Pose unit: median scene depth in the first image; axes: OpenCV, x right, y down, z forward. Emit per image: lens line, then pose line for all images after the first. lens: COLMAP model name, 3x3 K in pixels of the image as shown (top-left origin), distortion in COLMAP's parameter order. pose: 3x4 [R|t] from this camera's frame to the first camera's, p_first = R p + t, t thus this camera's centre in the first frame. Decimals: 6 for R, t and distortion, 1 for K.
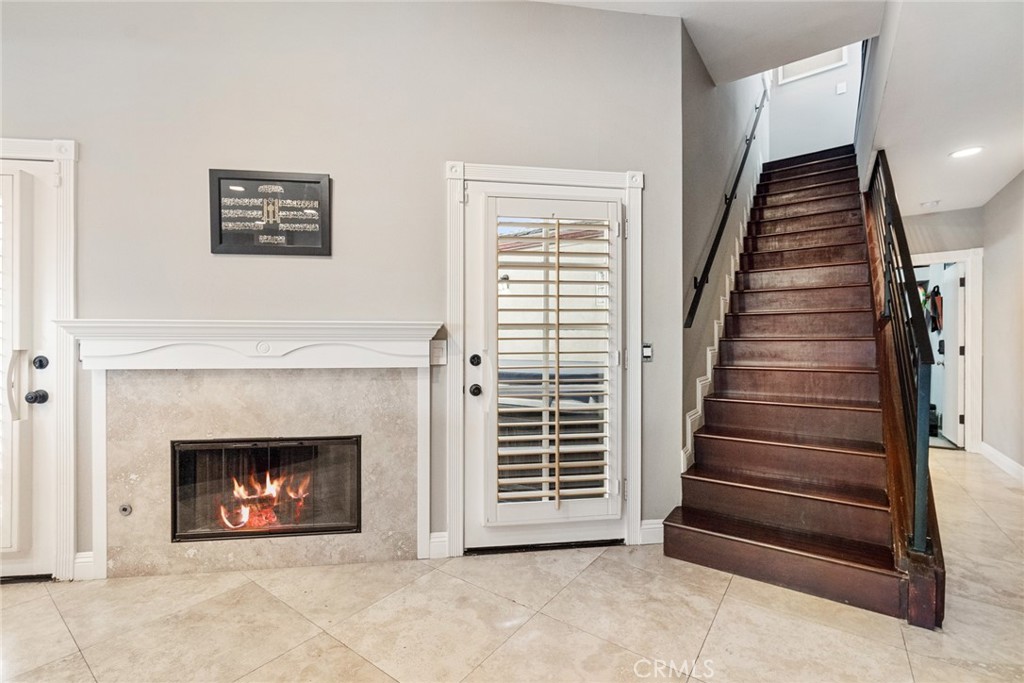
lens RADIAL K [[436.7, 0, 512.0], [0, 436.7, 341.5], [0, 0, 1]] dist [-0.002090, -0.000093]
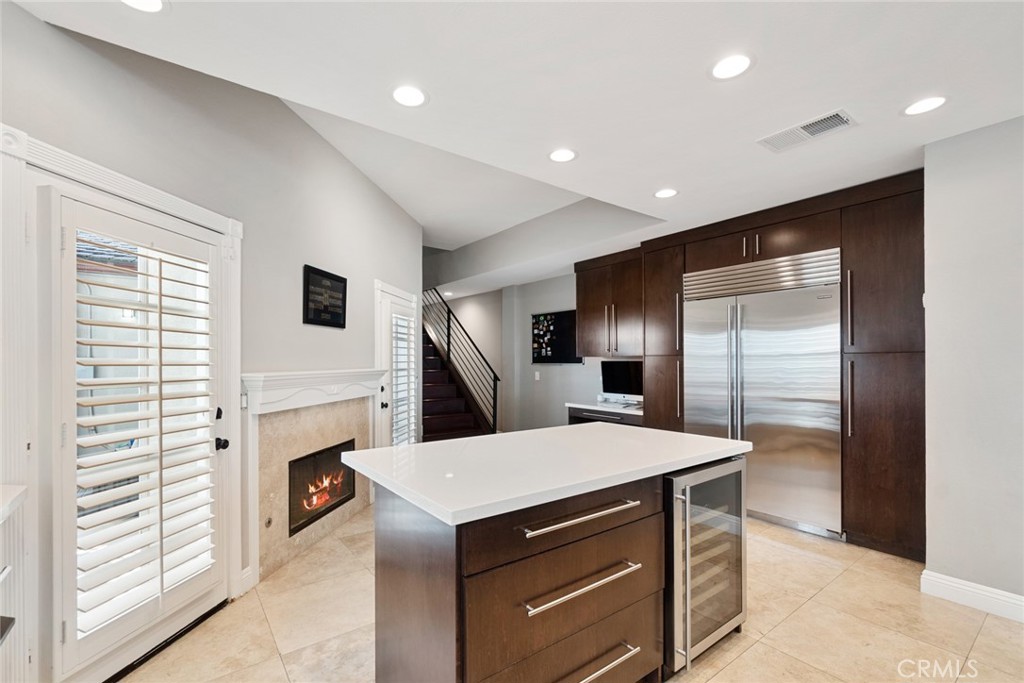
lens RADIAL K [[451.0, 0, 506.0], [0, 451.0, 358.7], [0, 0, 1]] dist [-0.002724, -0.000142]
pose [[0.278011, 0.007593, 0.960548, -1.877323], [-0.001379, 0.999971, -0.007505, -0.078249], [-0.960577, 0.000762, 0.278014, -0.027357]]
